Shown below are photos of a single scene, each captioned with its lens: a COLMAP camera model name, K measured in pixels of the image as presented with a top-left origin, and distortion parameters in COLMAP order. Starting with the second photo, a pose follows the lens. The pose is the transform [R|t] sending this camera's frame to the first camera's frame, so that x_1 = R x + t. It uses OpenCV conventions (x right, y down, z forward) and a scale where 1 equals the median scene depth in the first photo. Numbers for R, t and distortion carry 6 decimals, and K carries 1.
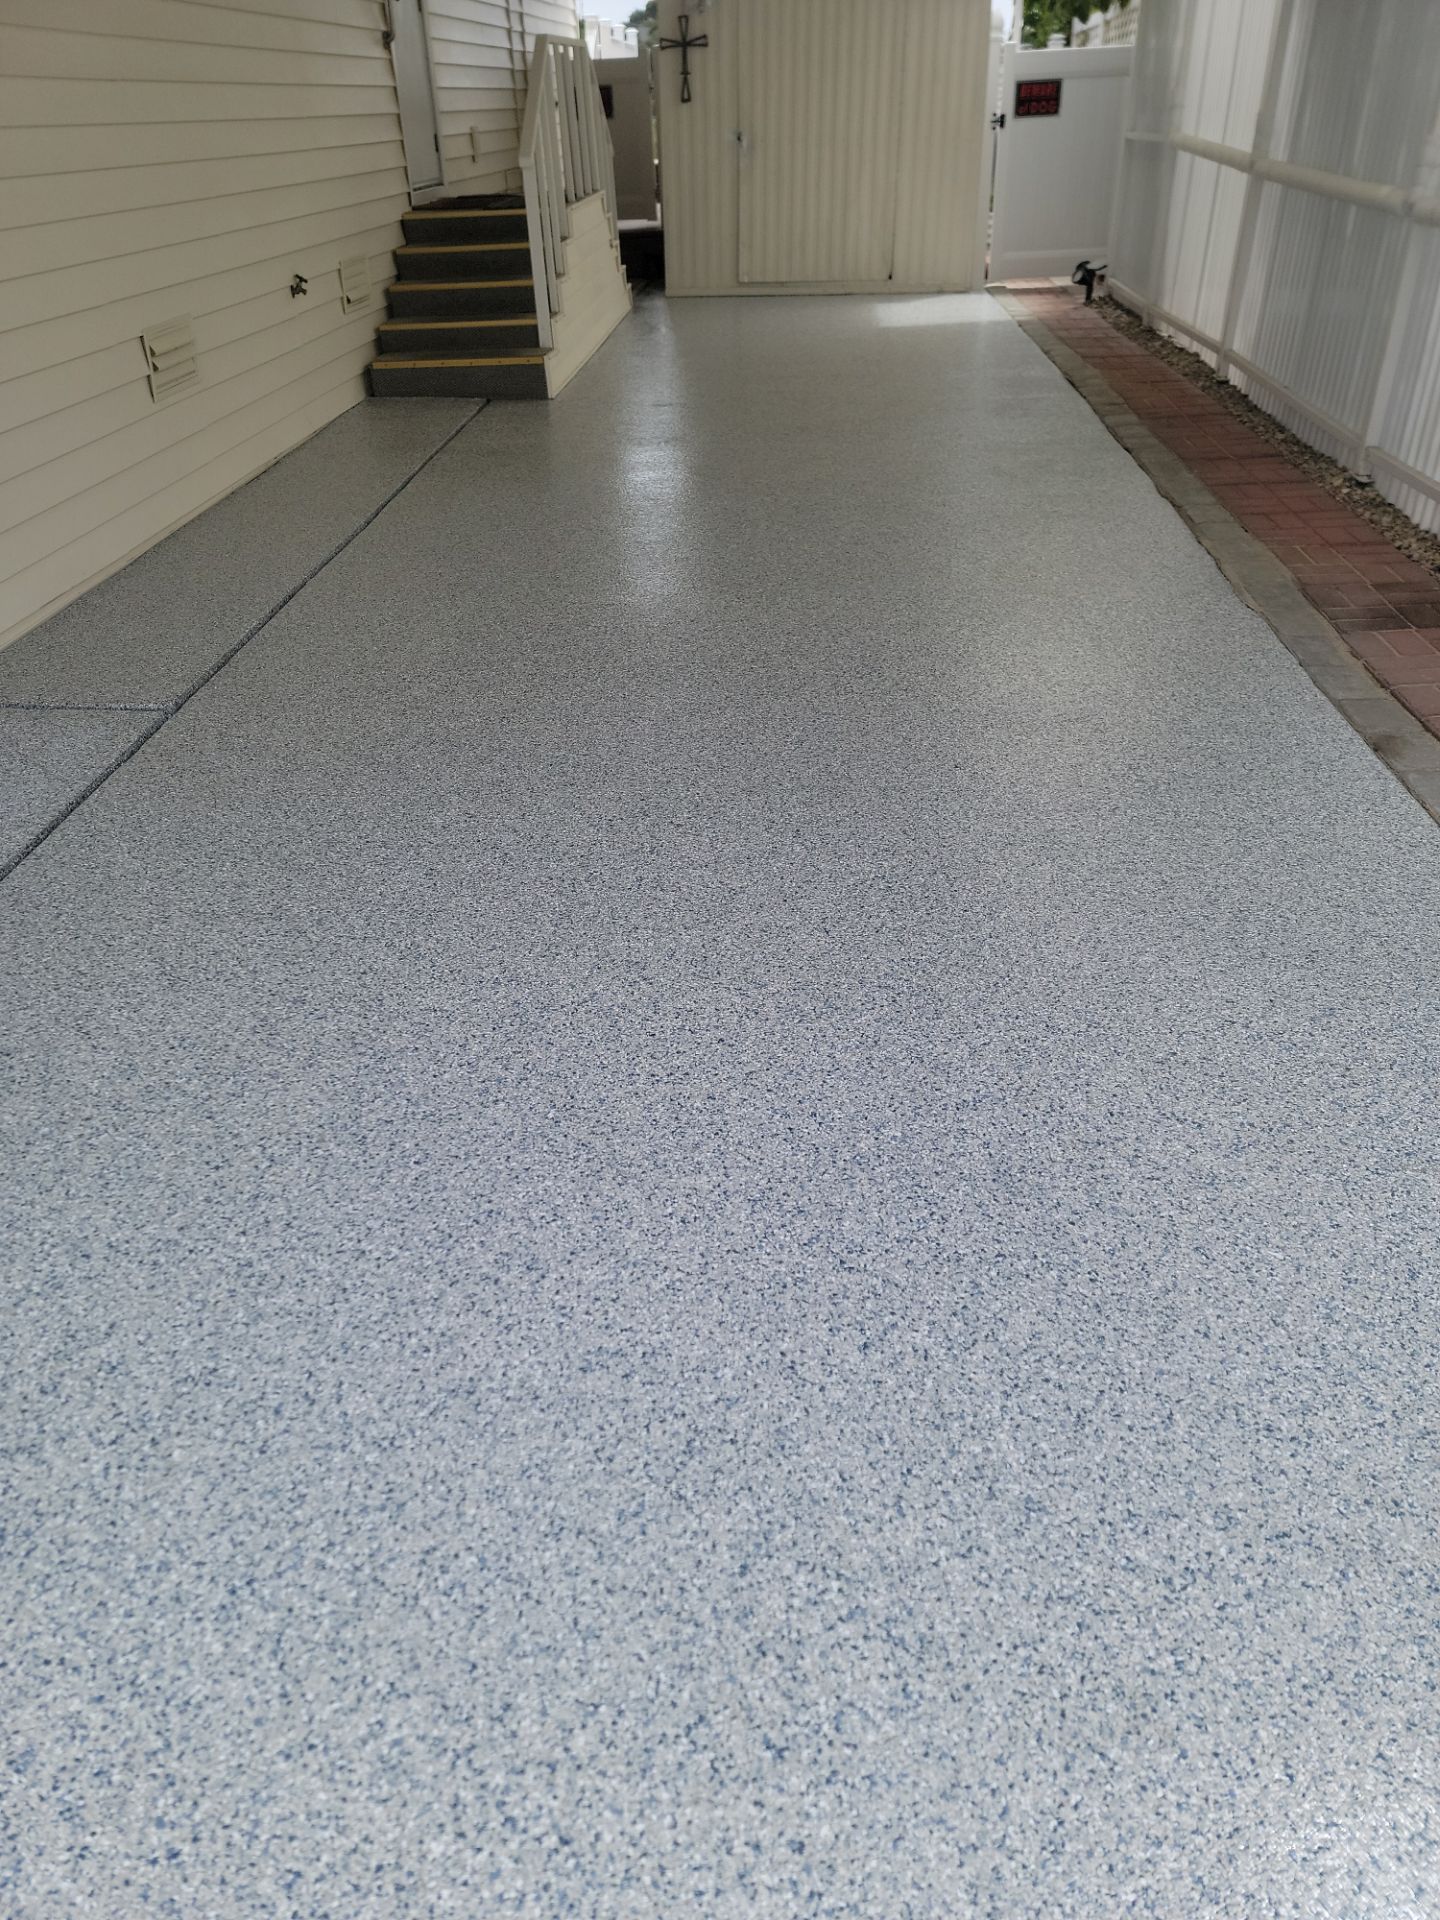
lens RADIAL K [[1330.7, 0, 707.9], [0, 1330.7, 963.5], [0, 0, 1]] dist [0.089741, -0.075714]
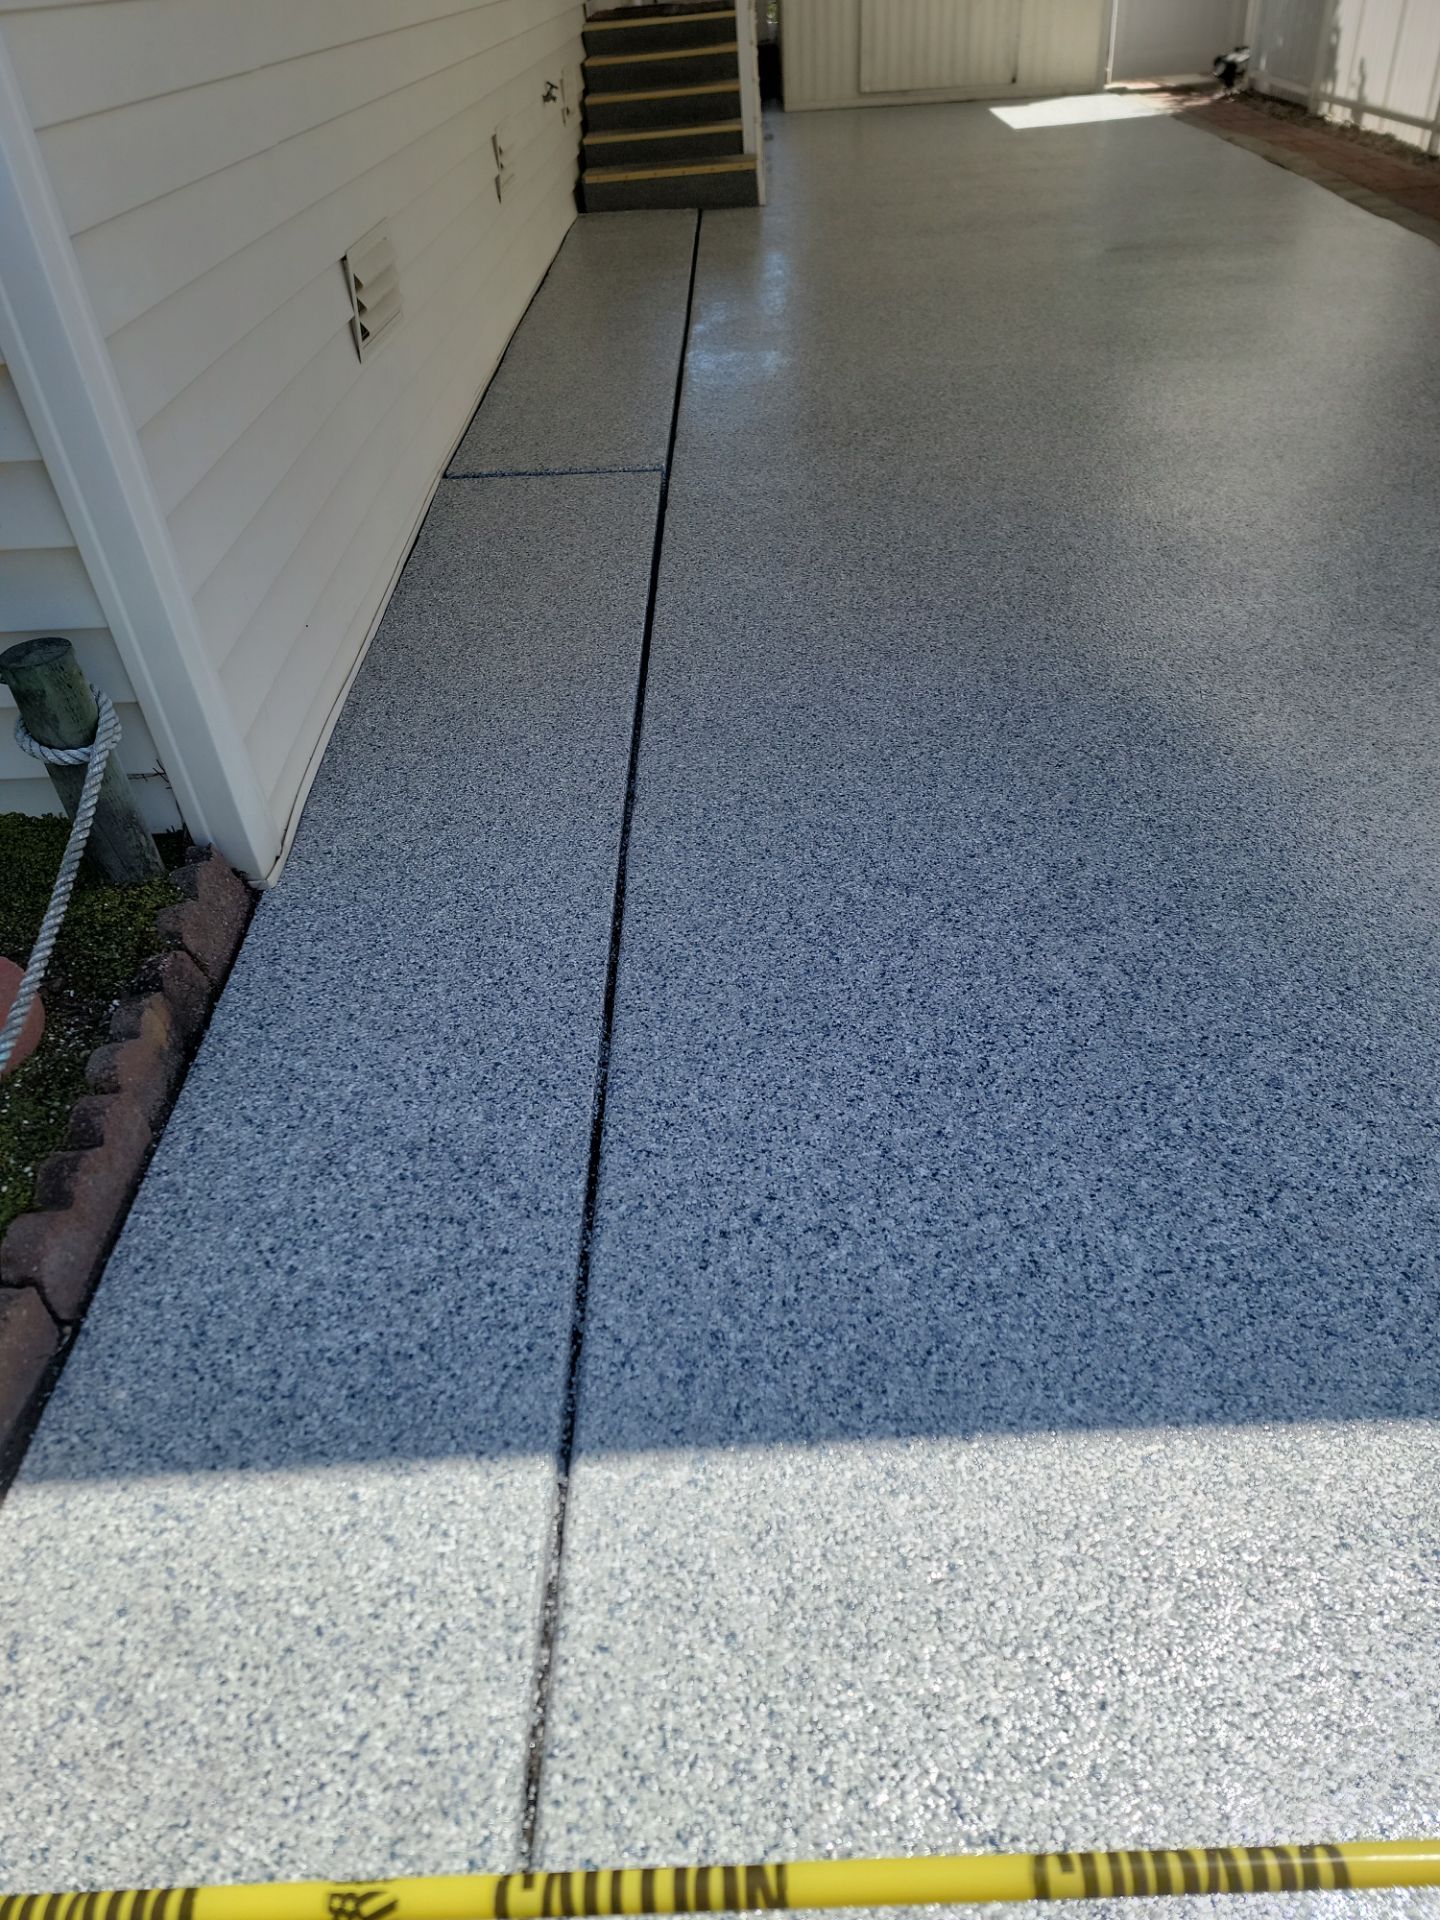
lens RADIAL K [[1314.4, 0, 674.0], [0, 1314.4, 1004.8], [0, 0, 1]] dist [0.085020, -0.096792]
pose [[0.998747, -0.049915, -0.003480, -0.361179], [0.049998, 0.992850, 0.108395, 0.109907], [-0.001955, -0.108433, 0.994102, -0.099230]]
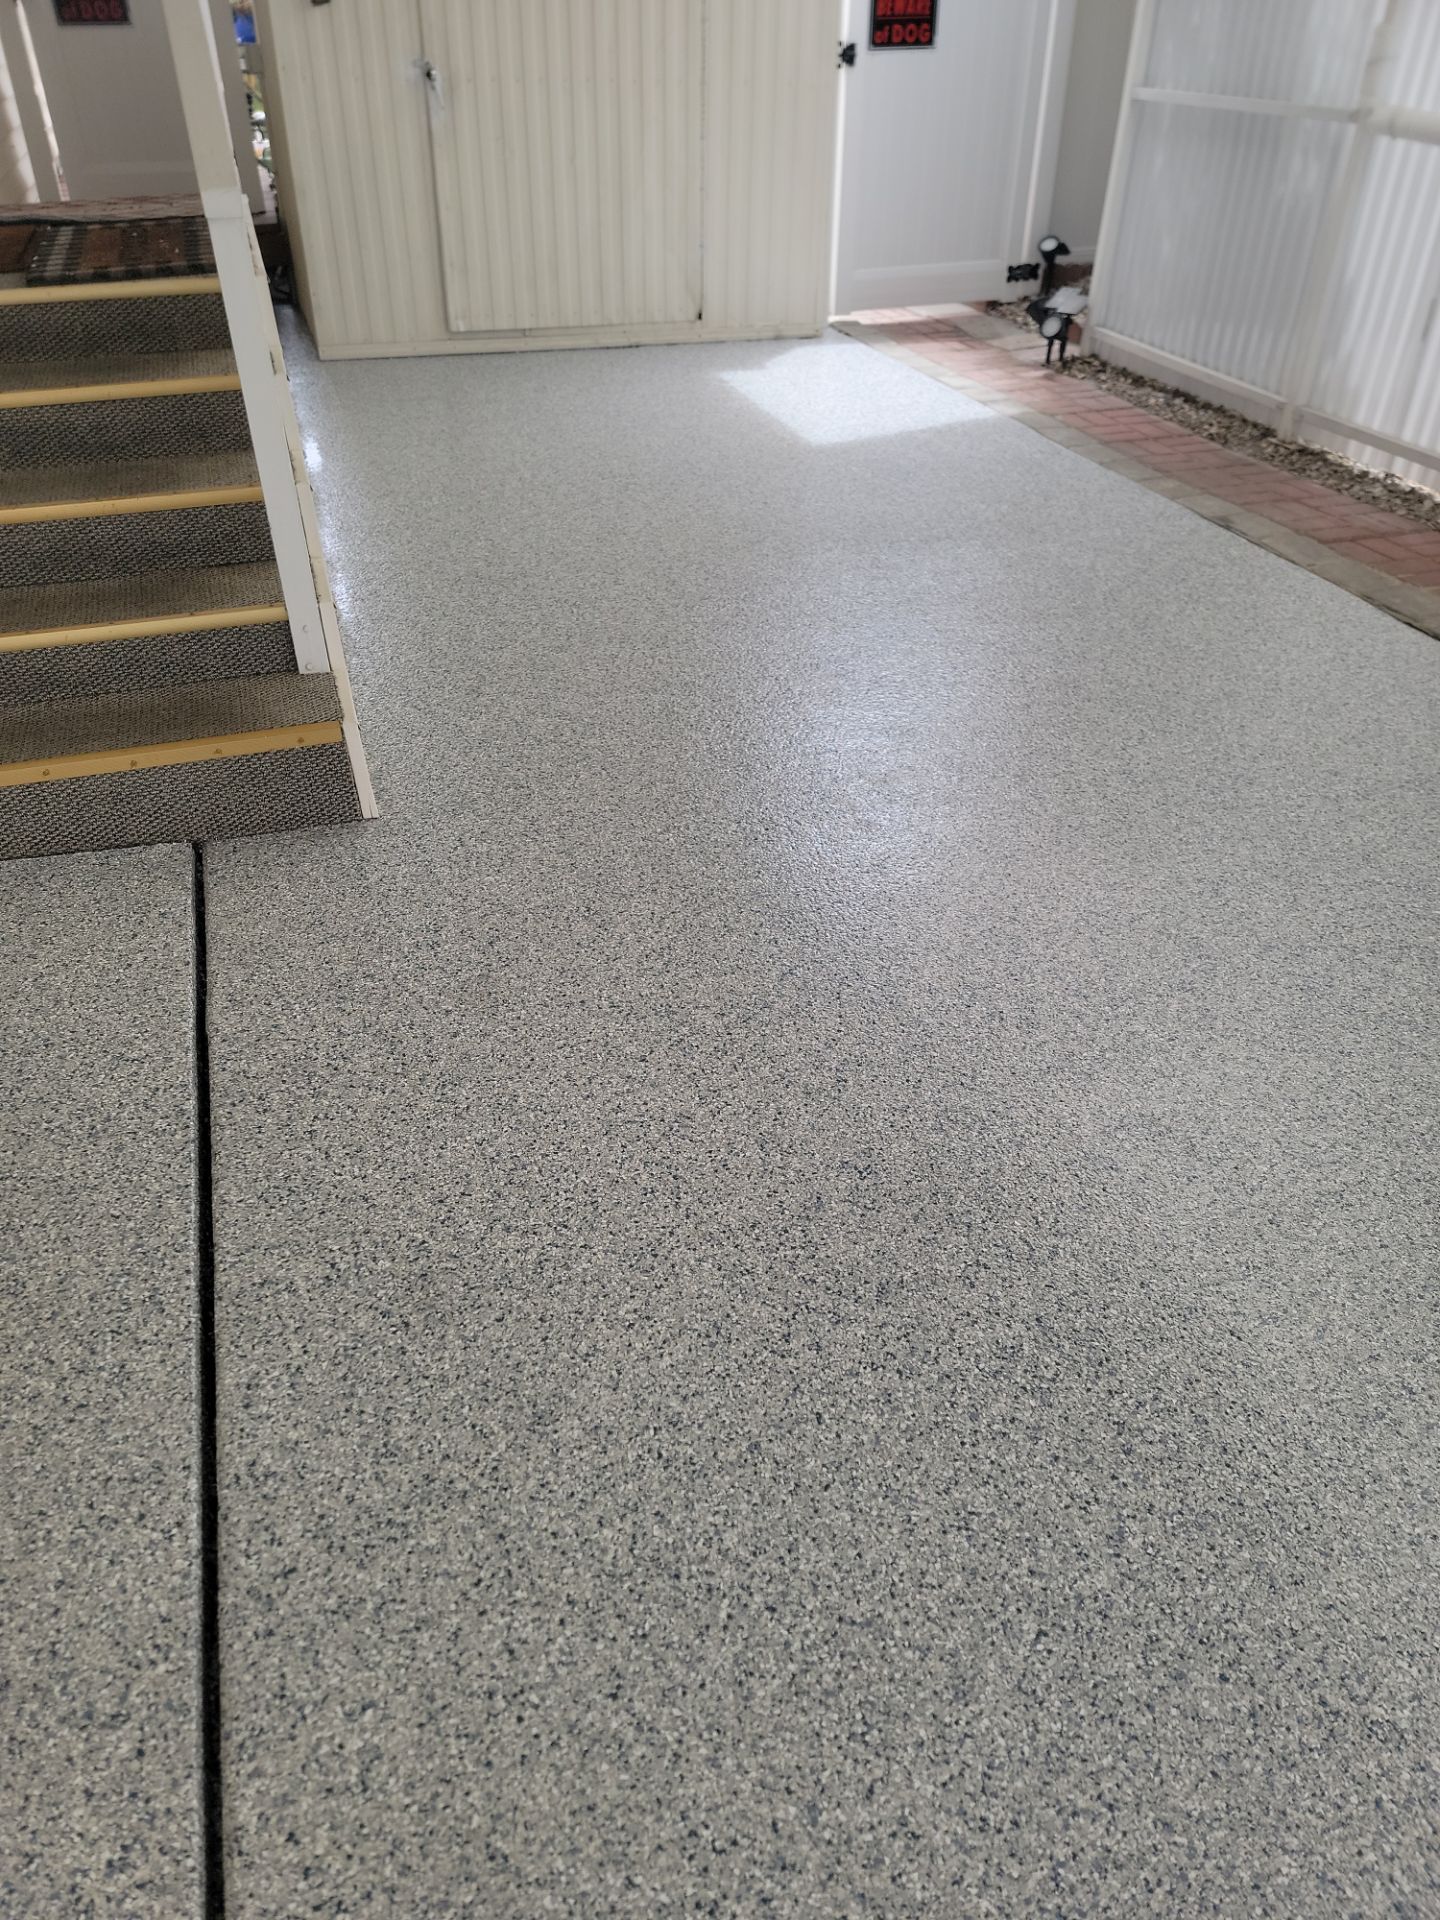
lens RADIAL K [[1328.8, 0, 697.0], [0, 1328.8, 987.4], [0, 0, 1]] dist [0.088328, -0.080313]
pose [[0.933856, -0.186447, 0.305207, -0.268279], [0.165656, 0.981798, 0.092900, -0.679040], [-0.316973, -0.036196, 0.947744, 1.056911]]
